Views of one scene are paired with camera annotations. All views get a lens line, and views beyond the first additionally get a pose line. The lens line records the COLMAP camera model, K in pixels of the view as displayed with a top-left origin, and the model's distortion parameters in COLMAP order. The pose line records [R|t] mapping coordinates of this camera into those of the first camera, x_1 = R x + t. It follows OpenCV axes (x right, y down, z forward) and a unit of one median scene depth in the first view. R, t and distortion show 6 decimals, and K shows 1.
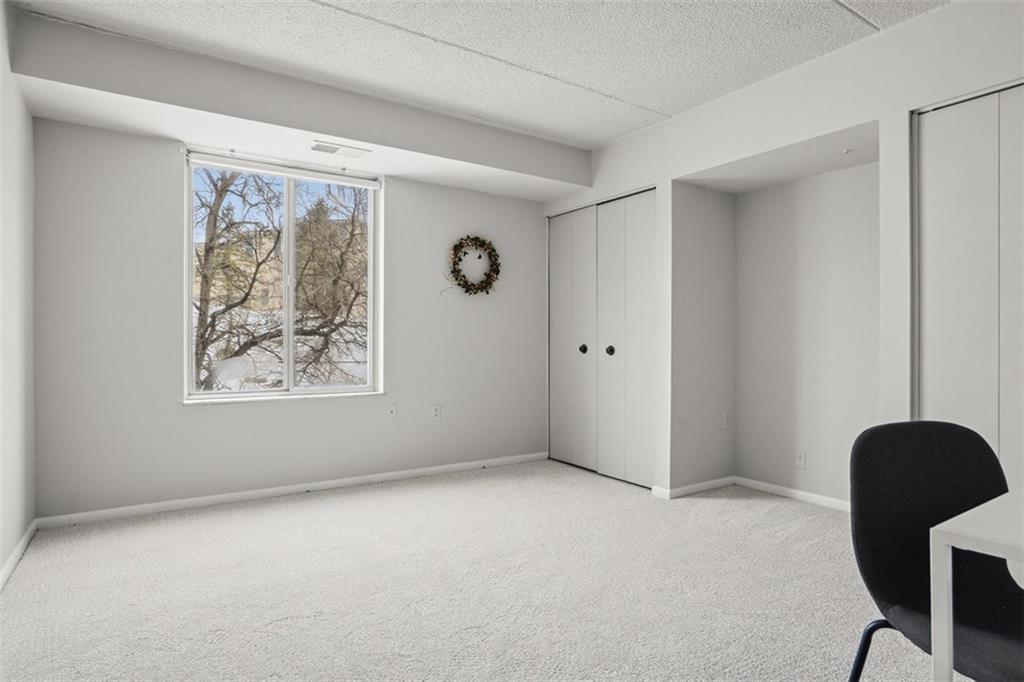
lens RADIAL K [[563.6, 0, 512.2], [0, 563.6, 339.9], [0, 0, 1]] dist [-0.043555, 0.013751]
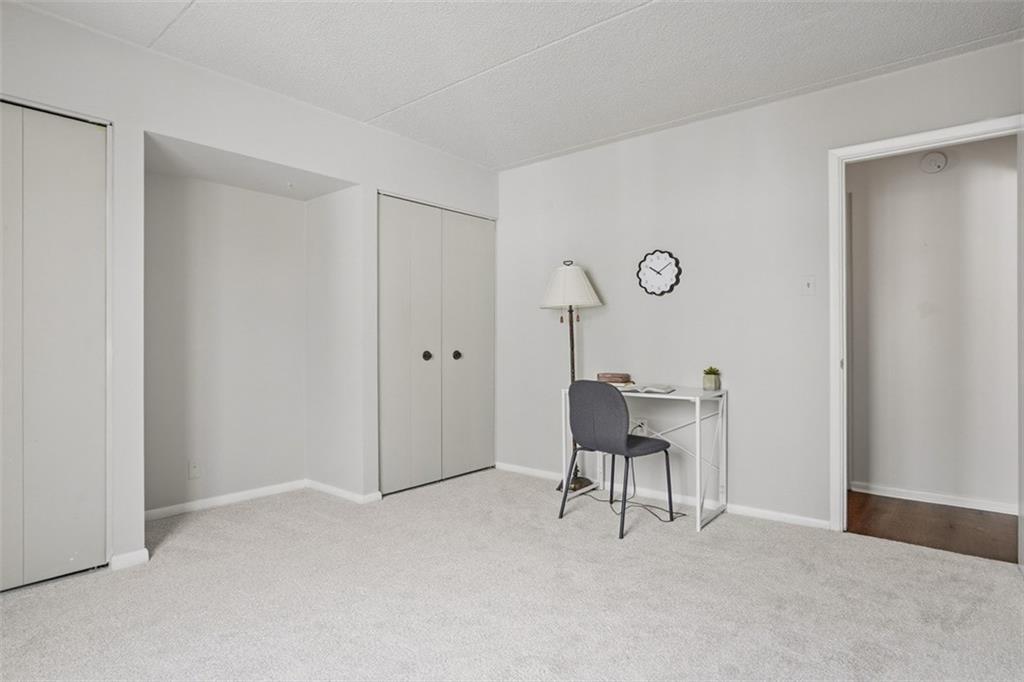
lens RADIAL K [[563.6, 0, 512.1], [0, 563.6, 339.8], [0, 0, 1]] dist [-0.043555, 0.013751]
pose [[-0.291548, -0.001314, 0.956555, -0.577437], [0.003972, 0.999989, 0.002585, -0.009242], [-0.956548, 0.004553, -0.291539, 0.768724]]
